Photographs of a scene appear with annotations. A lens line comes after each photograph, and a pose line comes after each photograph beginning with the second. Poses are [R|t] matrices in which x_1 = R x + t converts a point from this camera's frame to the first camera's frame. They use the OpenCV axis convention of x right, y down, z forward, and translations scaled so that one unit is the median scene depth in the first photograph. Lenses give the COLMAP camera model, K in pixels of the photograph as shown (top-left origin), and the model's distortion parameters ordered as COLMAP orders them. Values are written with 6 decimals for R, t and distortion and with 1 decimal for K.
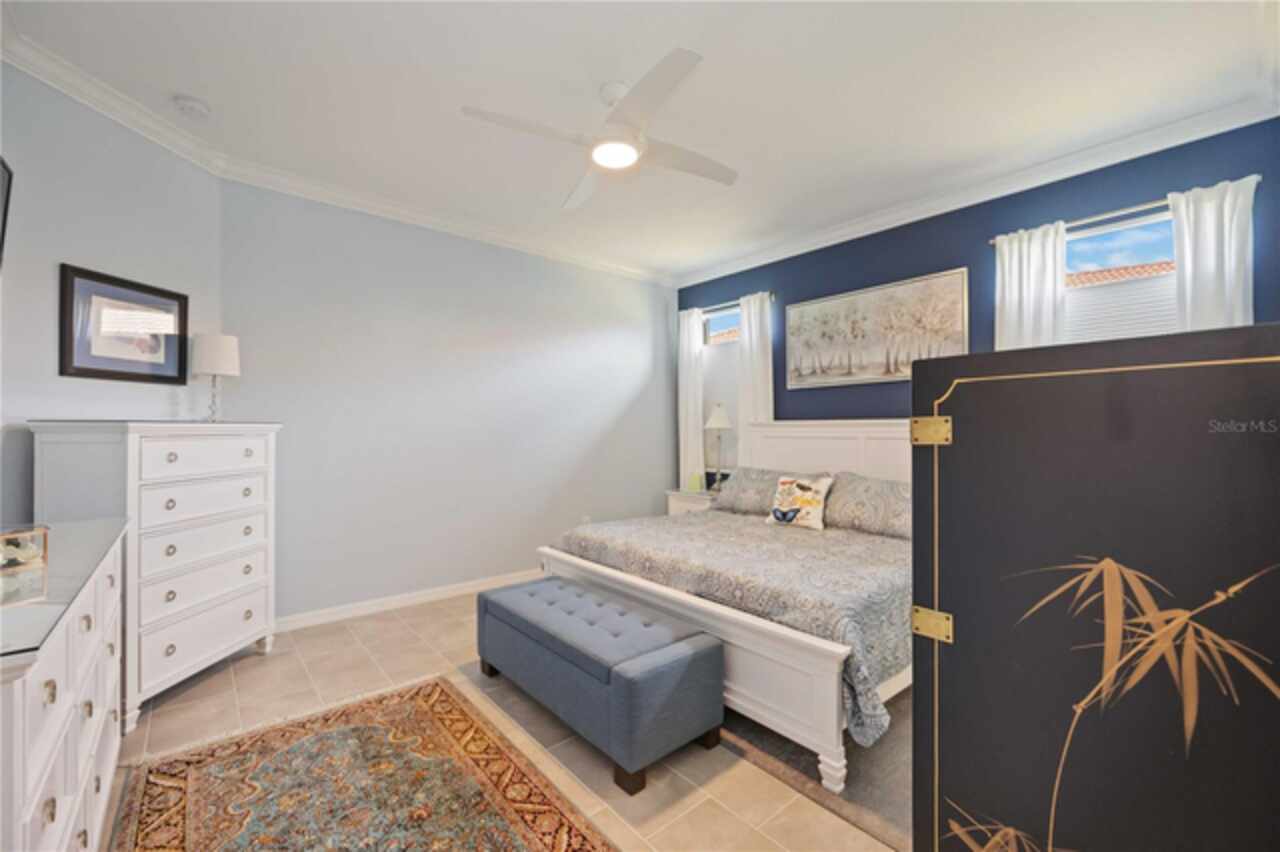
lens RADIAL K [[520.8, 0, 640.0], [0, 520.8, 426.0], [0, 0, 1]] dist [0.000987, -0.000075]
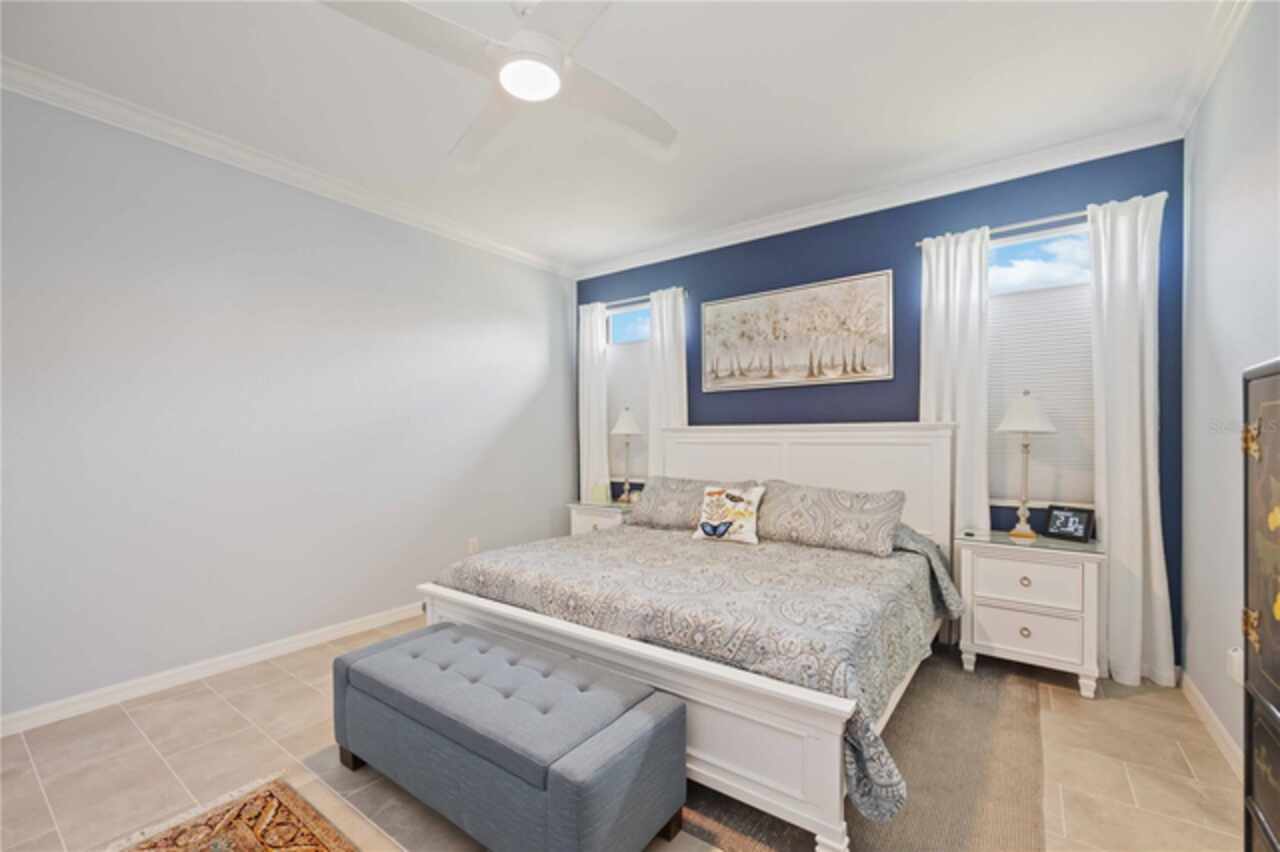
lens RADIAL K [[525.7, 0, 666.2], [0, 525.7, 437.3], [0, 0, 1]] dist [-0.000823, 0.000083]
pose [[0.963402, -0.007104, 0.267968, -0.056021], [0.004263, 0.999928, 0.011182, 0.000090], [-0.268028, -0.009630, 0.963363, 0.161933]]
